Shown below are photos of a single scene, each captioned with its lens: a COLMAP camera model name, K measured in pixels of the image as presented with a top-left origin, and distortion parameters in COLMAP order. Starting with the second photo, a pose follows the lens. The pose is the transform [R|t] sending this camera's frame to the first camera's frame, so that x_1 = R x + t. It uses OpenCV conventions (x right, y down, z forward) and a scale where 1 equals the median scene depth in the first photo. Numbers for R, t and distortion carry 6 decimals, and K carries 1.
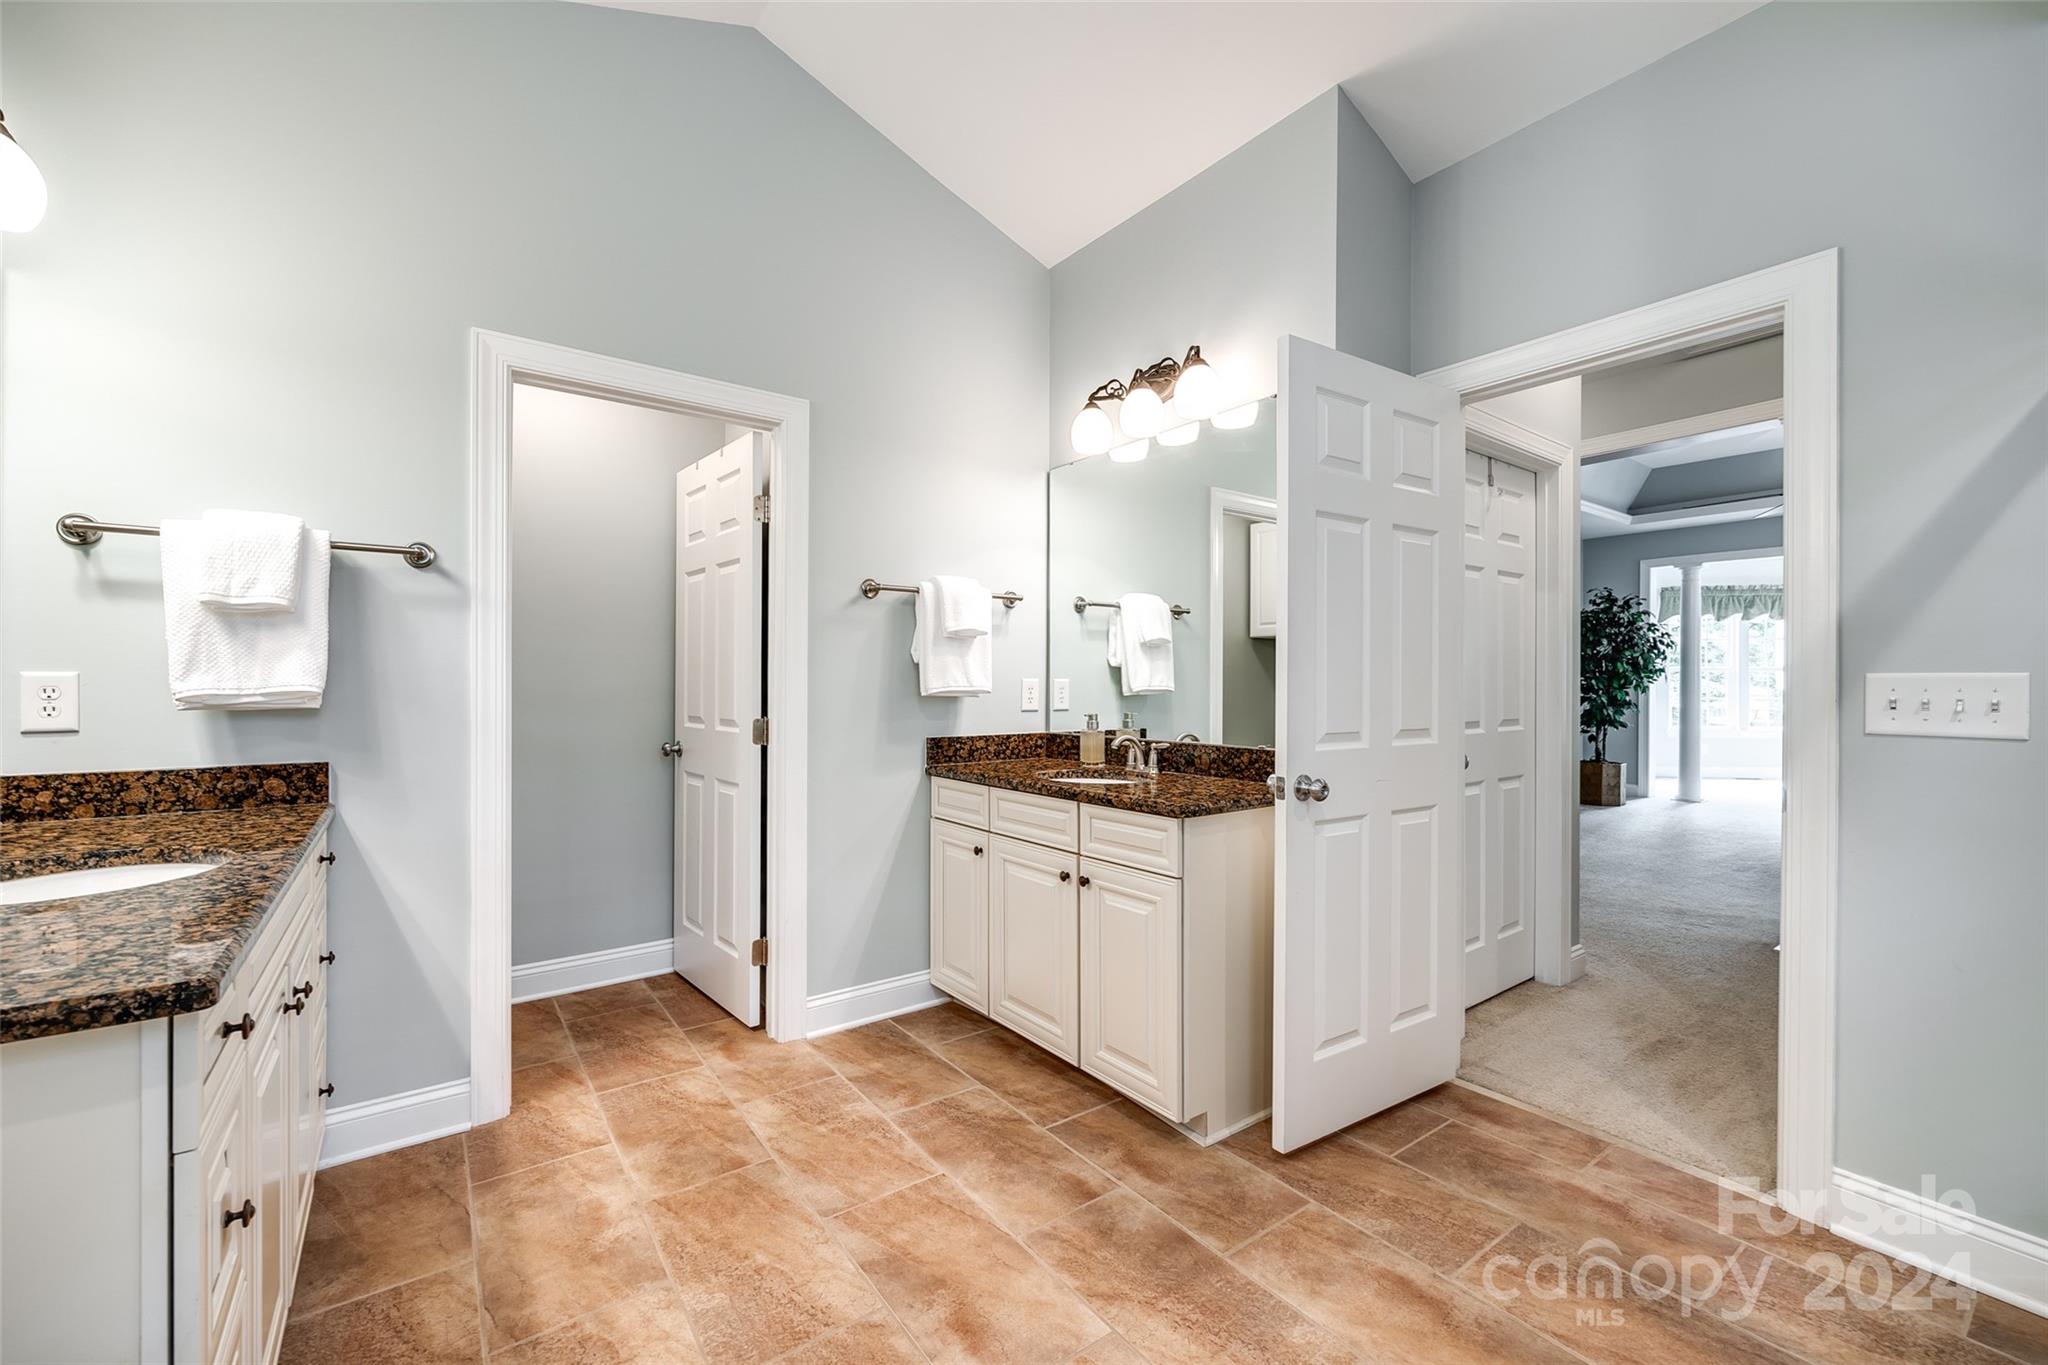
lens RADIAL K [[820.0, 0, 1023.4], [0, 820.0, 682.8], [0, 0, 1]] dist [-0.001651, -0.000254]
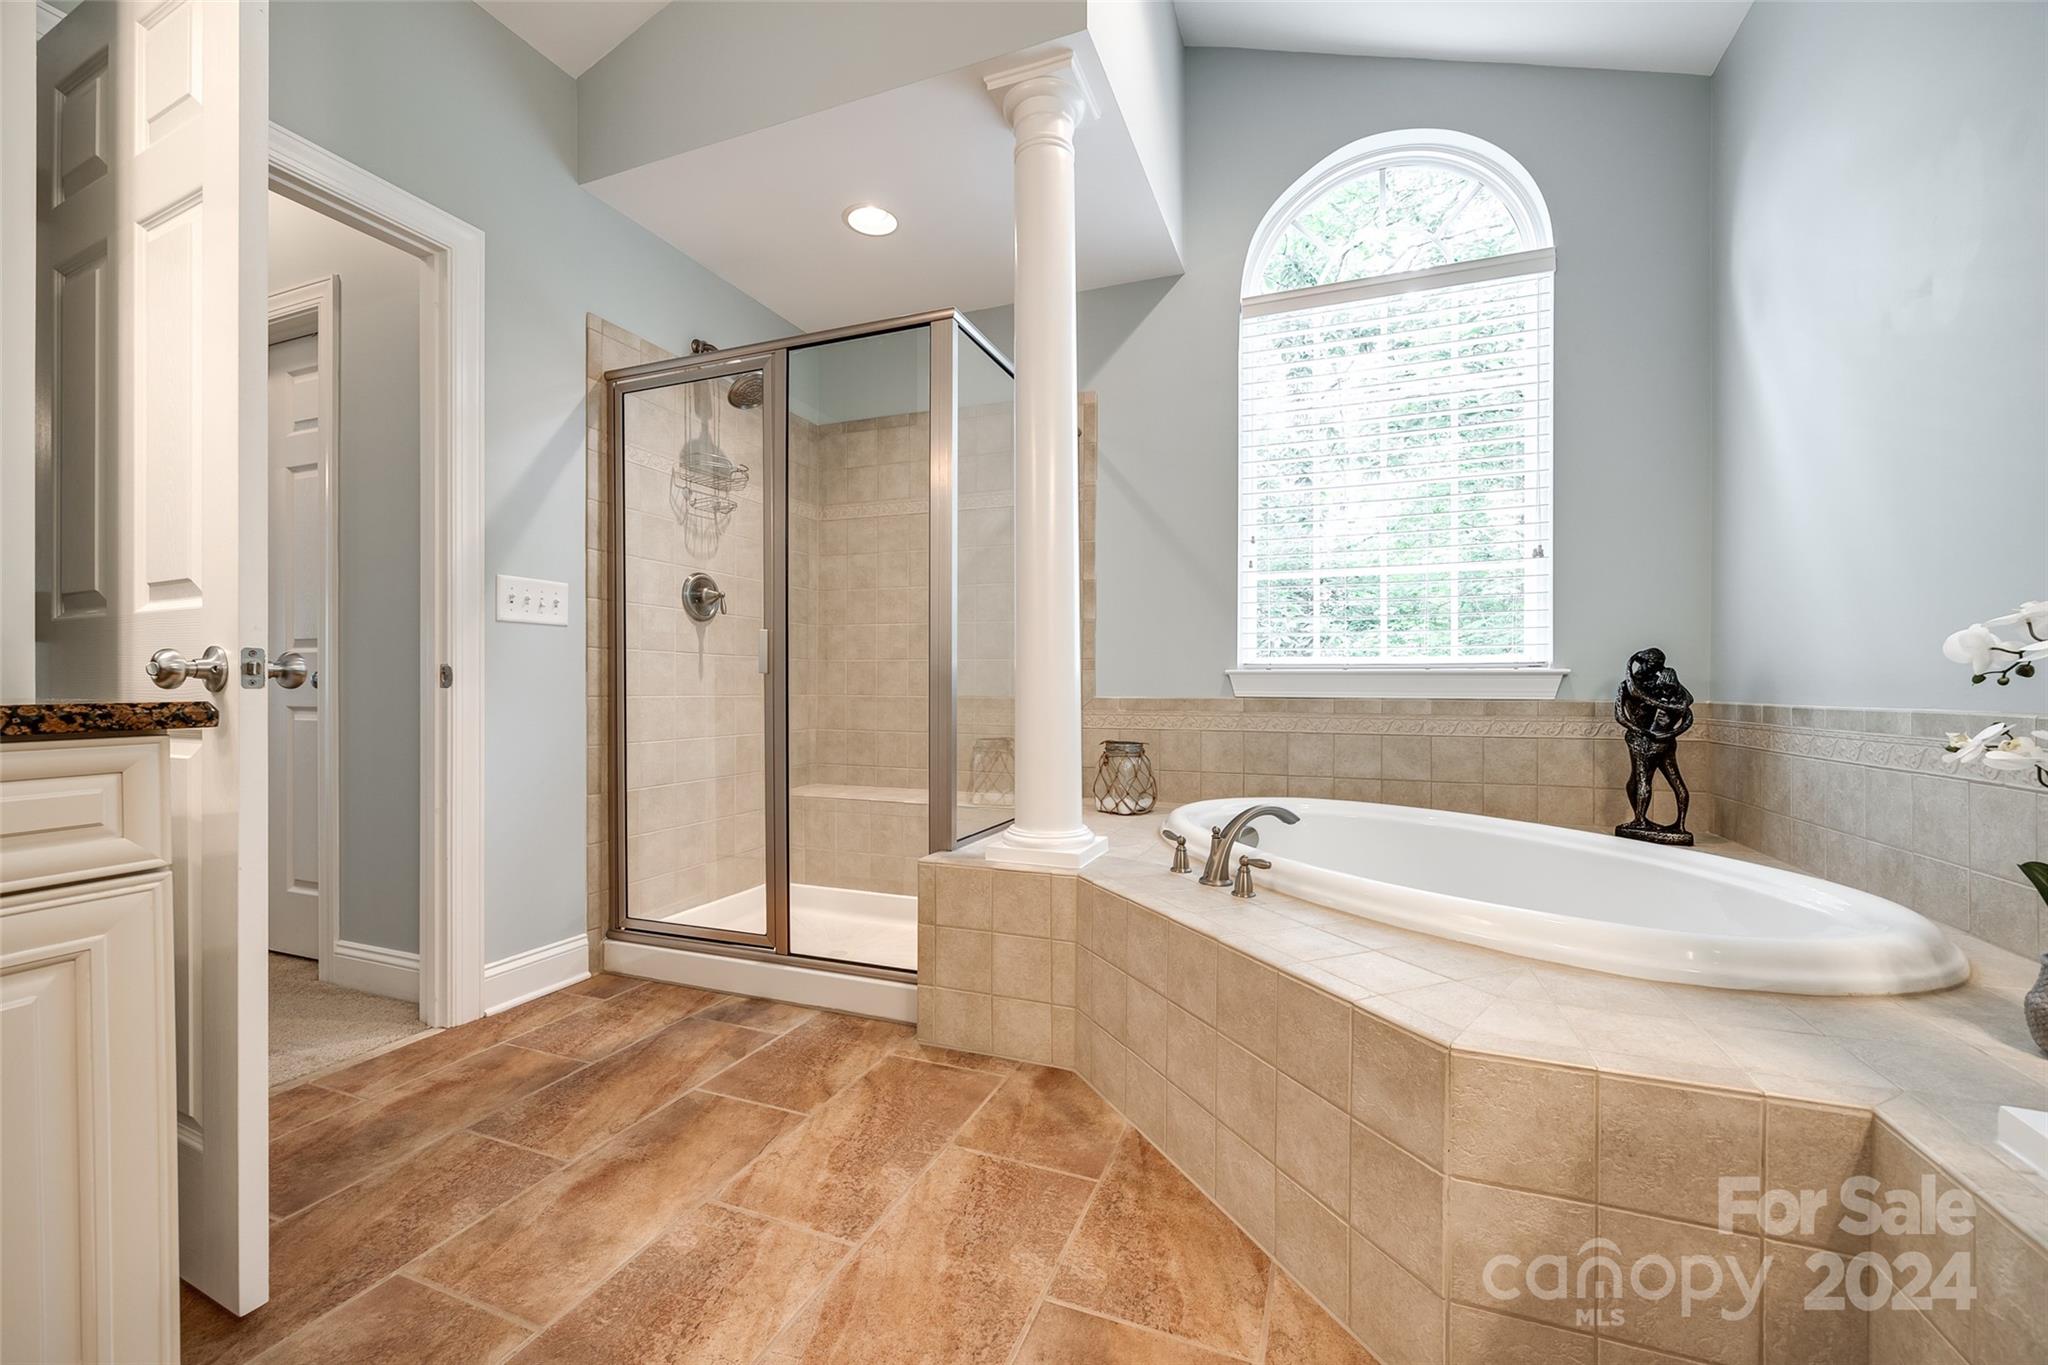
lens RADIAL K [[820.0, 0, 1020.0], [0, 820.0, 689.0], [0, 0, 1]] dist [-0.001651, -0.000254]
pose [[-0.530821, -0.008017, 0.847446, -0.483835], [-0.004251, 0.999968, 0.006797, 0.148821], [-0.847473, 0.000005, -0.530838, 0.926428]]
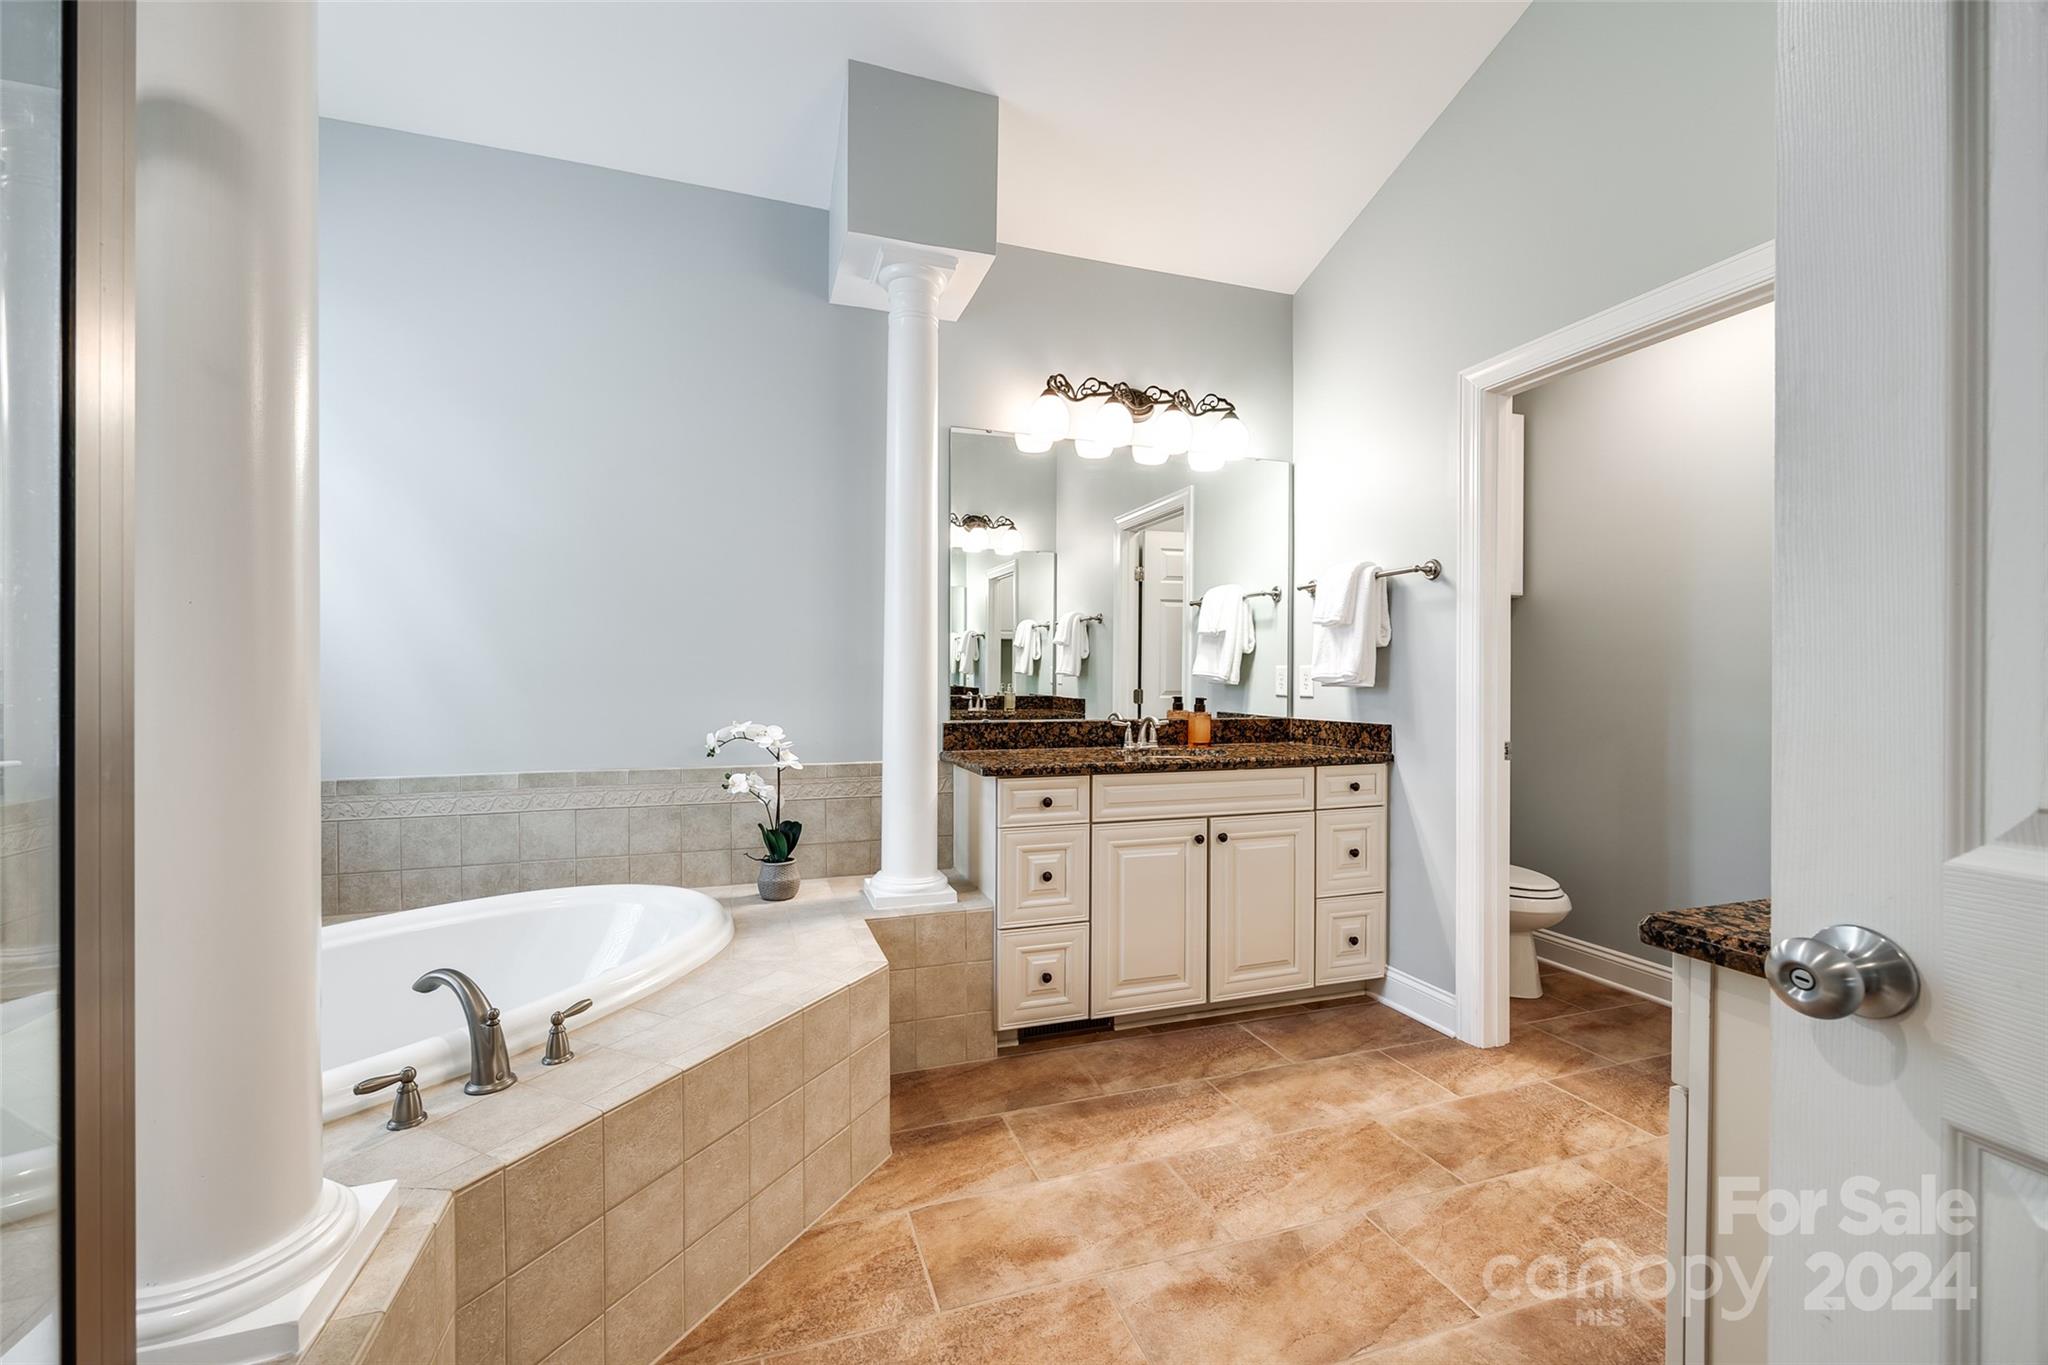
lens RADIAL K [[820.0, 0, 1016.7], [0, 820.0, 683.1], [0, 0, 1]] dist [-0.001651, -0.000254]
pose [[-0.303297, 0.000594, -0.952896, 0.783290], [0.000461, 1.000000, 0.000476, 0.024581], [0.952896, -0.000295, -0.303297, 0.878799]]
